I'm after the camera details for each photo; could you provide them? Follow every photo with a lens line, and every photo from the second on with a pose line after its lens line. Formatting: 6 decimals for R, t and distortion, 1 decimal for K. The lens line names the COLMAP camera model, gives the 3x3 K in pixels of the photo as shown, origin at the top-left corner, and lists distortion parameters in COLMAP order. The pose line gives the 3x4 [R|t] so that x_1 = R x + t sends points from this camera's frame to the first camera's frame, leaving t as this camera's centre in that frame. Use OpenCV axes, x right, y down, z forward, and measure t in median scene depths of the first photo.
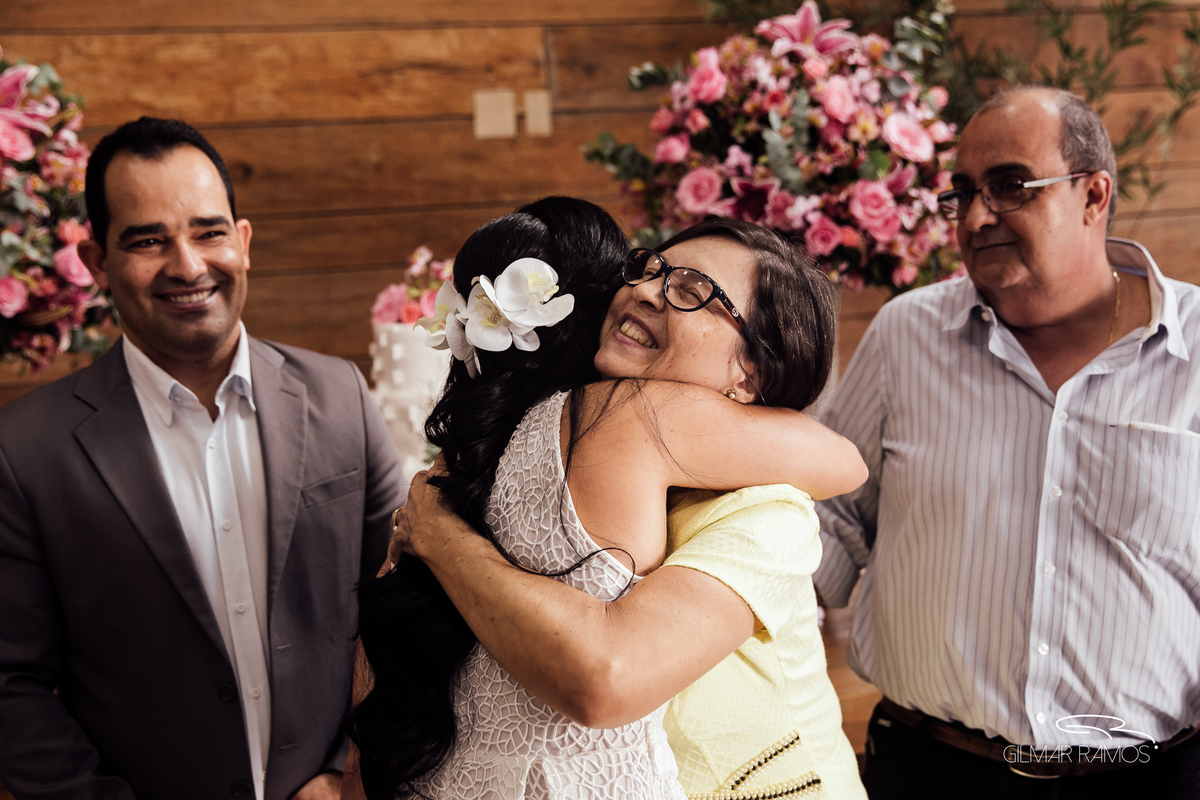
lens RADIAL K [[1505.0, 0, 603.9], [0, 1505.0, 401.1], [0, 0, 1]] dist [0.020105, 0.000000]
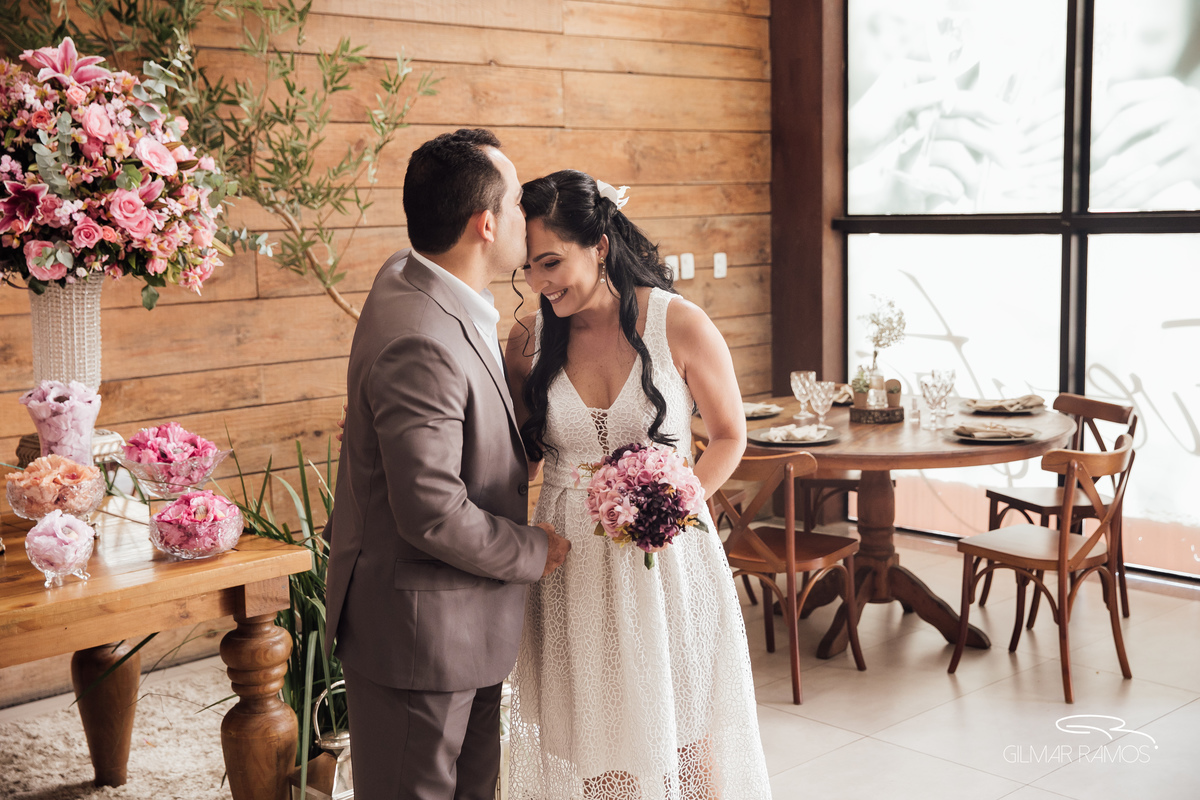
lens RADIAL K [[1573.5, 0, 603.8], [0, 1573.5, 396.4], [0, 0, 1]] dist [0.095633, 0.000000]
pose [[0.894356, -0.016787, 0.447041, -0.059027], [0.023530, 0.999678, -0.009537, 0.045470], [-0.446737, 0.019049, 0.894463, -0.341732]]
